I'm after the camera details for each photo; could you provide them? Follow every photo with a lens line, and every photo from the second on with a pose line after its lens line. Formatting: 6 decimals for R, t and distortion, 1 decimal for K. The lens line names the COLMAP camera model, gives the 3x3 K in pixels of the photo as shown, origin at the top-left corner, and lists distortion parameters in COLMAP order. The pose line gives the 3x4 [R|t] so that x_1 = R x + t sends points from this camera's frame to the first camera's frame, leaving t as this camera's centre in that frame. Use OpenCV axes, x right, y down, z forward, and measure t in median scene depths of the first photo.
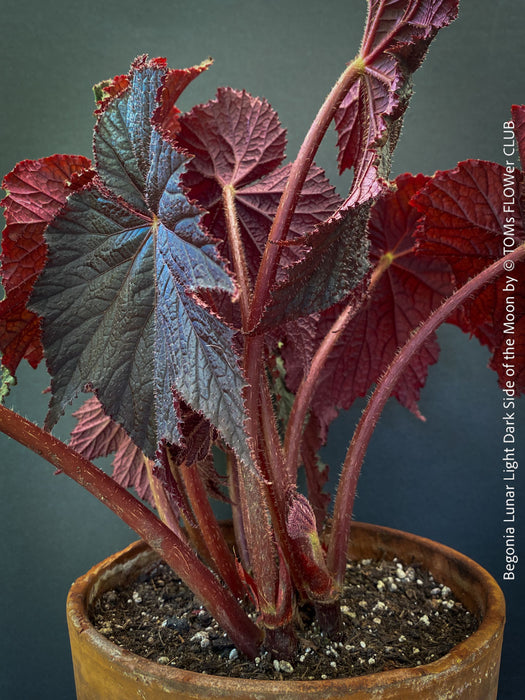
lens RADIAL K [[630.9, 0, 263.2], [0, 630.9, 344.9], [0, 0, 1]] dist [0.011236, 0.034328]
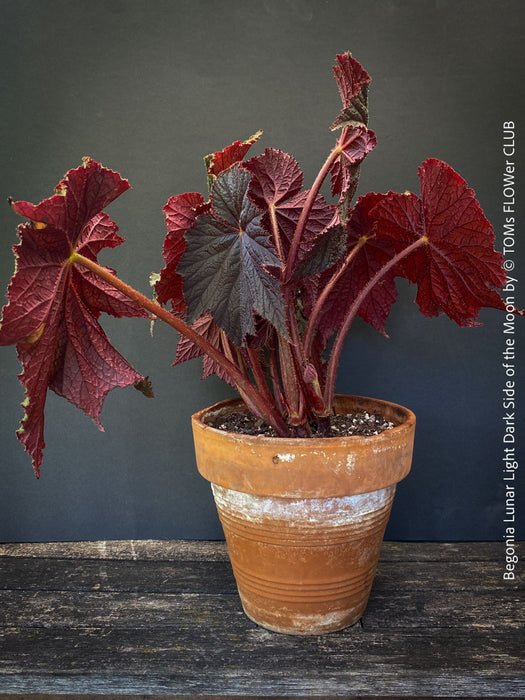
lens RADIAL K [[717.6, 0, 263.2], [0, 717.6, 357.5], [0, 0, 1]] dist [0.027908, 0.000000]
pose [[0.999726, -0.003624, -0.023108, -0.039075], [0.005452, 0.996818, 0.079526, 0.032954], [0.022747, -0.079630, 0.996565, -1.320029]]
